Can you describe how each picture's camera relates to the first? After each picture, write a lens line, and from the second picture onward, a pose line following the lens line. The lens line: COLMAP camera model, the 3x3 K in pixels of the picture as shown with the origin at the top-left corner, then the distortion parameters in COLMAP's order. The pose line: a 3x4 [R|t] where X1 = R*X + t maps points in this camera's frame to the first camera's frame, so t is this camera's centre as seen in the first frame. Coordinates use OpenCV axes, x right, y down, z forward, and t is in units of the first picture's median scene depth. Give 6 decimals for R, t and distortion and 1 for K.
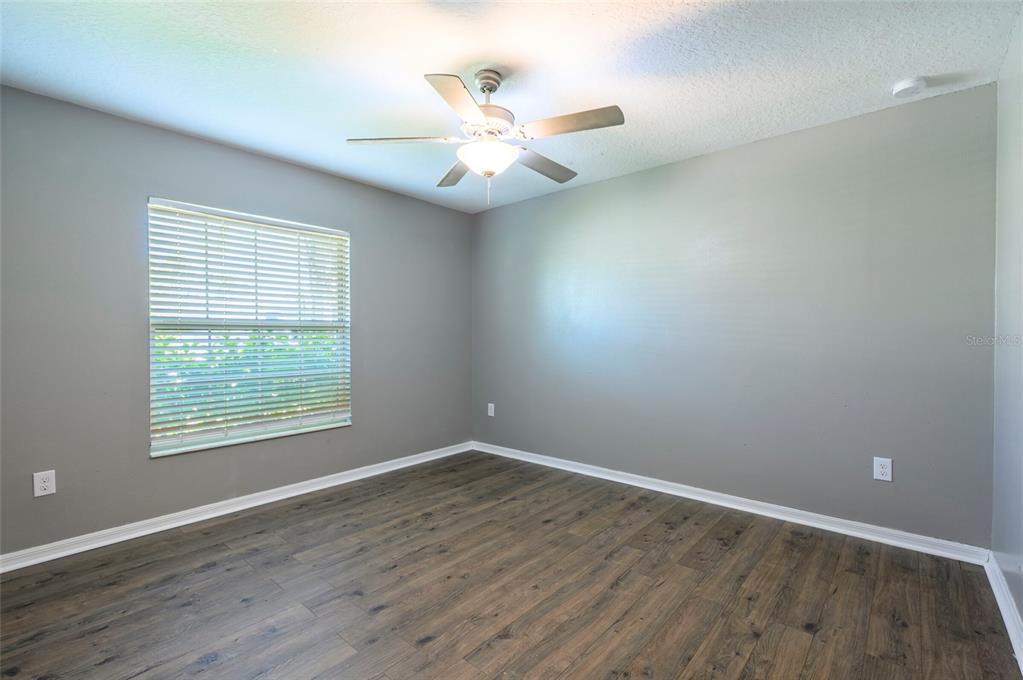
lens RADIAL K [[449.2, 0, 517.0], [0, 449.2, 337.1], [0, 0, 1]] dist [0.001749, 0.000193]
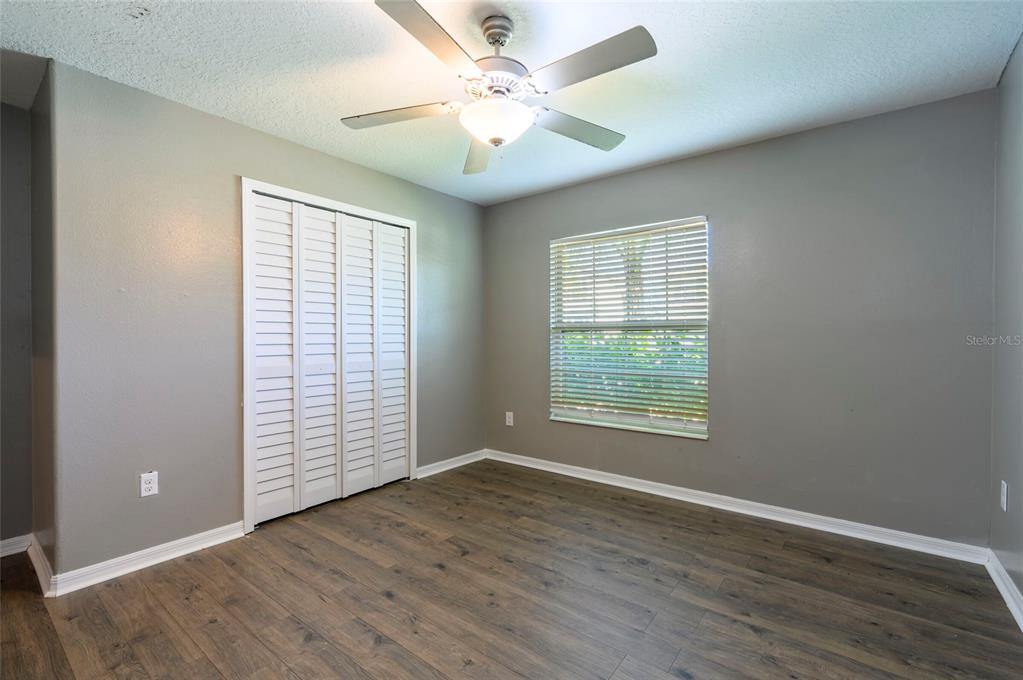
lens RADIAL K [[449.2, 0, 517.0], [0, 449.2, 337.1], [0, 0, 1]] dist [0.001749, 0.000193]
pose [[0.065108, 0.003218, -0.997873, 0.604175], [-0.000216, 0.999995, 0.003211, -0.003250], [0.997878, 0.000006, 0.065109, 0.766142]]
